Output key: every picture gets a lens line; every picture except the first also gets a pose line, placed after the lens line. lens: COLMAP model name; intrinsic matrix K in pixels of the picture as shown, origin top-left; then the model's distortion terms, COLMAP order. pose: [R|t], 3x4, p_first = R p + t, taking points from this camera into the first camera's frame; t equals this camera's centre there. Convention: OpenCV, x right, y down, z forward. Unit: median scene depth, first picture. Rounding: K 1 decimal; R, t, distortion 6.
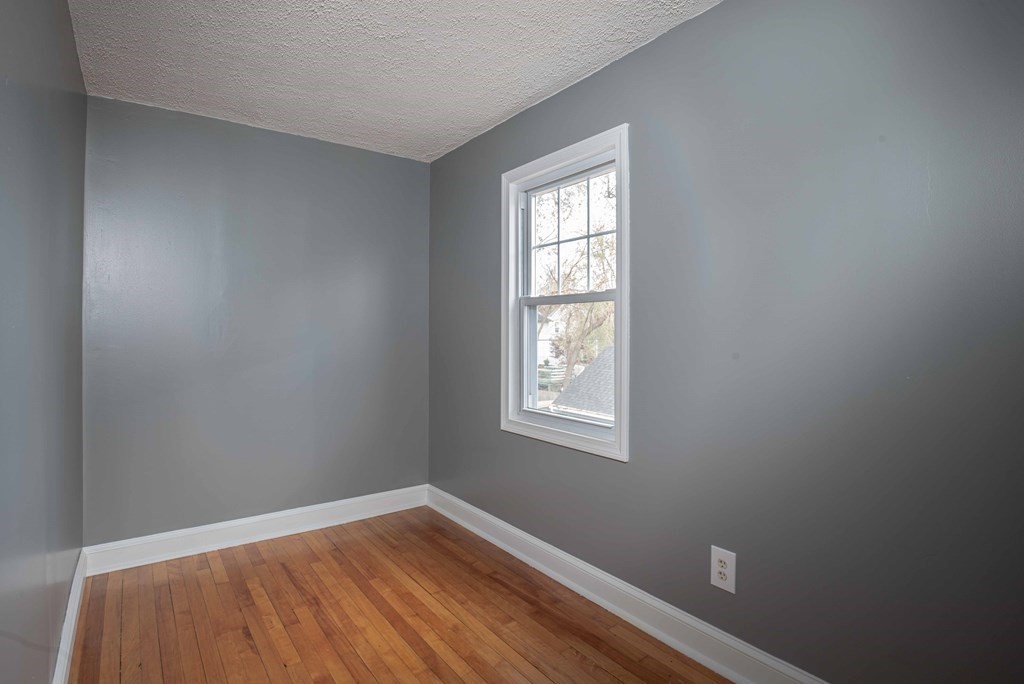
lens RADIAL K [[512.0, 0, 512.6], [0, 512.0, 348.0], [0, 0, 1]] dist [-0.013857, -0.011536]
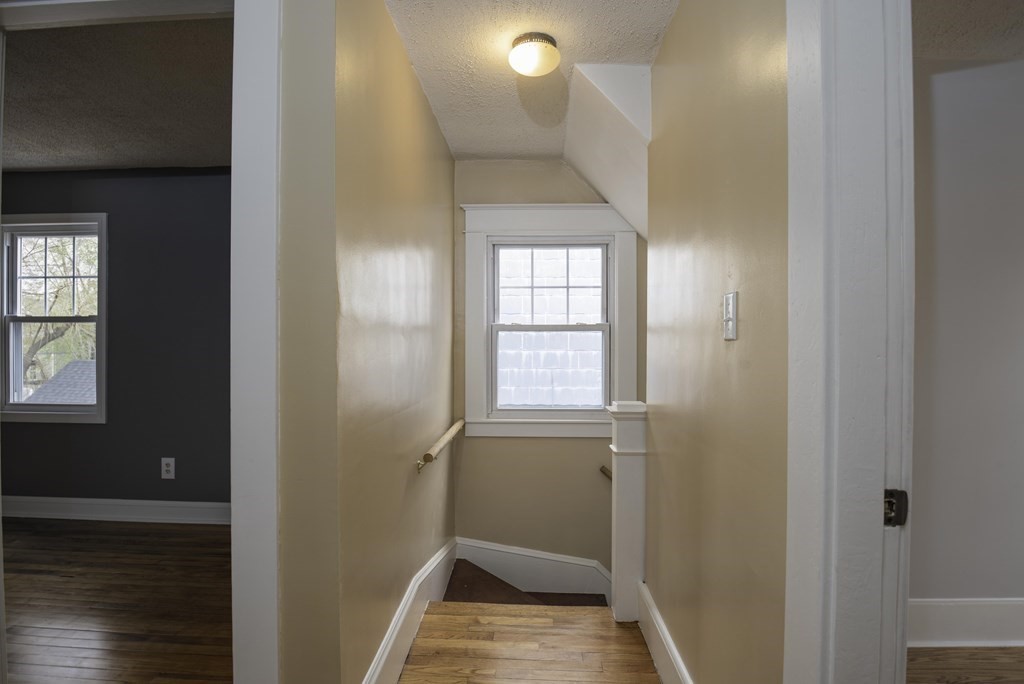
lens RADIAL K [[512.0, 0, 512.6], [0, 512.0, 348.0], [0, 0, 1]] dist [-0.013857, -0.011536]
pose [[0.617988, 0.004979, 0.786172, -0.181194], [0.016130, 0.999689, -0.019010, 0.025697], [-0.786022, 0.024429, 0.617715, -0.764434]]
